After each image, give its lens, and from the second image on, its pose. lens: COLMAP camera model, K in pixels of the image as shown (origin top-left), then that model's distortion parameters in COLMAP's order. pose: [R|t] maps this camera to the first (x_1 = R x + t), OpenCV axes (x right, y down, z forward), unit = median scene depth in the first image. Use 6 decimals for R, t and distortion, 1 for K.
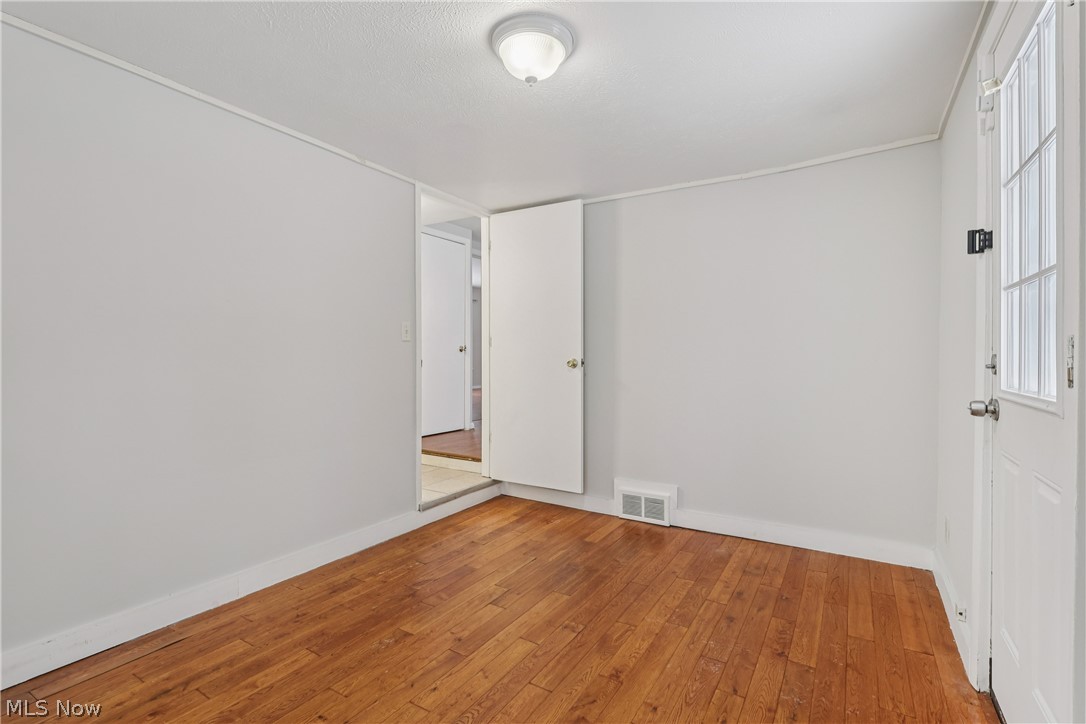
lens RADIAL K [[504.4, 0, 528.1], [0, 504.4, 354.9], [0, 0, 1]] dist [0.001512, -0.000230]
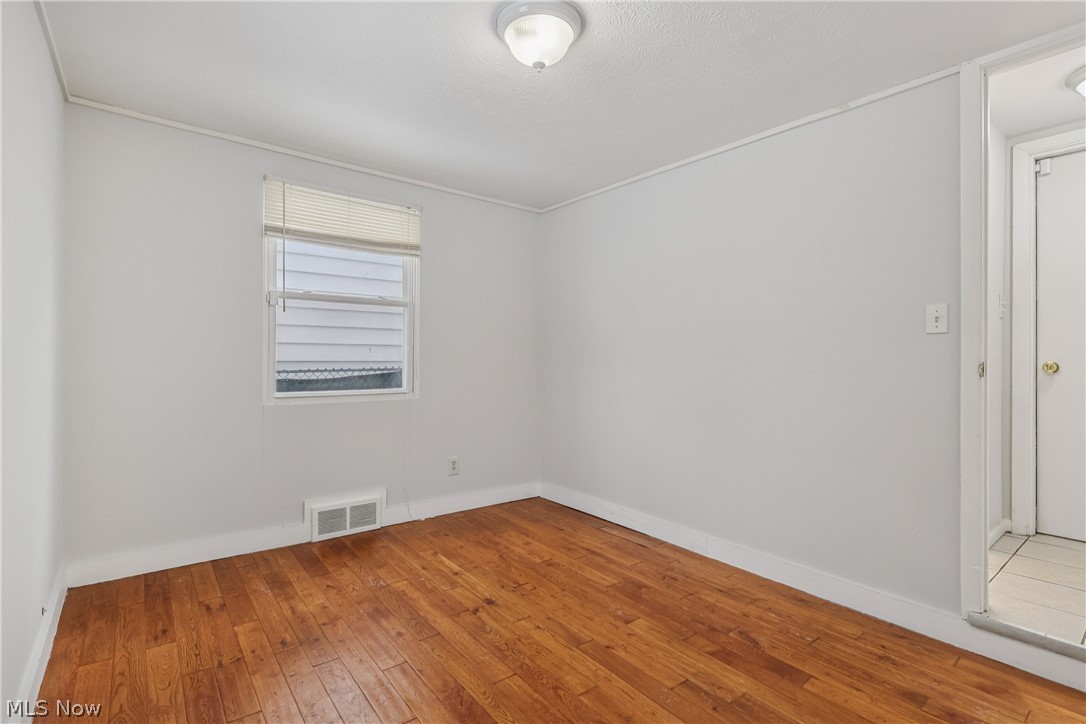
lens RADIAL K [[507.4, 0, 542.1], [0, 507.4, 356.2], [0, 0, 1]] dist [-0.003759, -0.000206]
pose [[-0.325916, -0.004031, -0.945390, 0.698382], [-0.004984, 0.999984, -0.002546, 0.007048], [0.945385, 0.003882, -0.325931, 1.008602]]
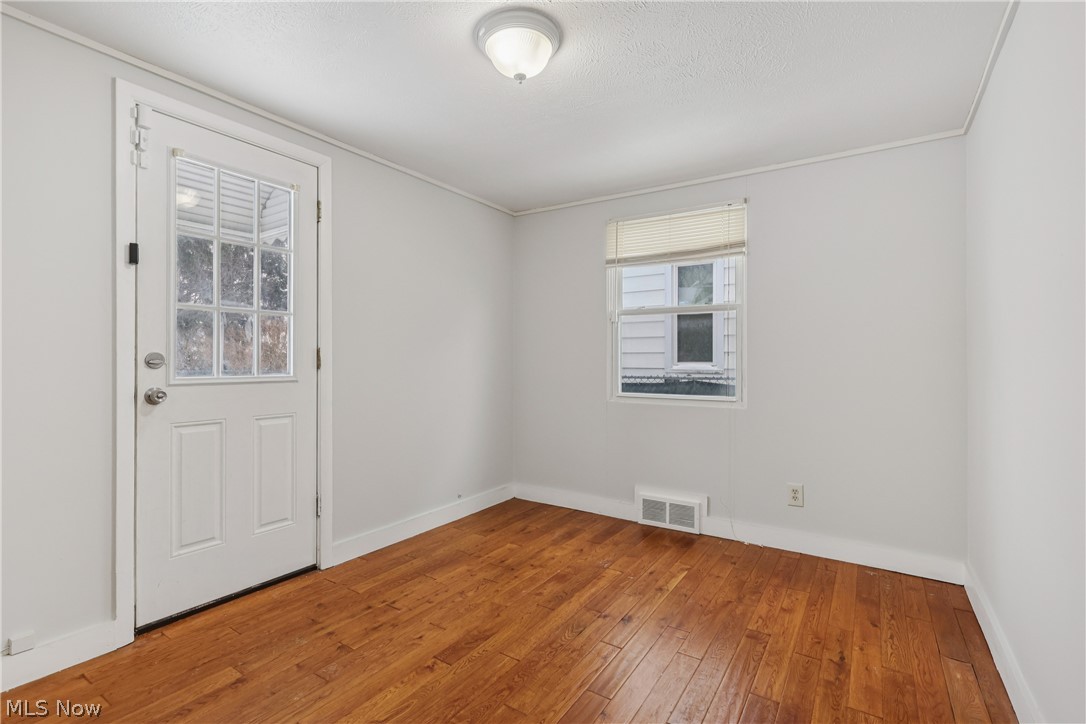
lens RADIAL K [[504.2, 0, 543.0], [0, 504.2, 362.0], [0, 0, 1]] dist [-0.004699, -0.000855]
pose [[-0.999949, -0.004882, 0.008849, -0.038903], [-0.004922, 0.999978, -0.004518, 0.012431], [-0.008826, -0.004561, -0.999951, 1.515170]]
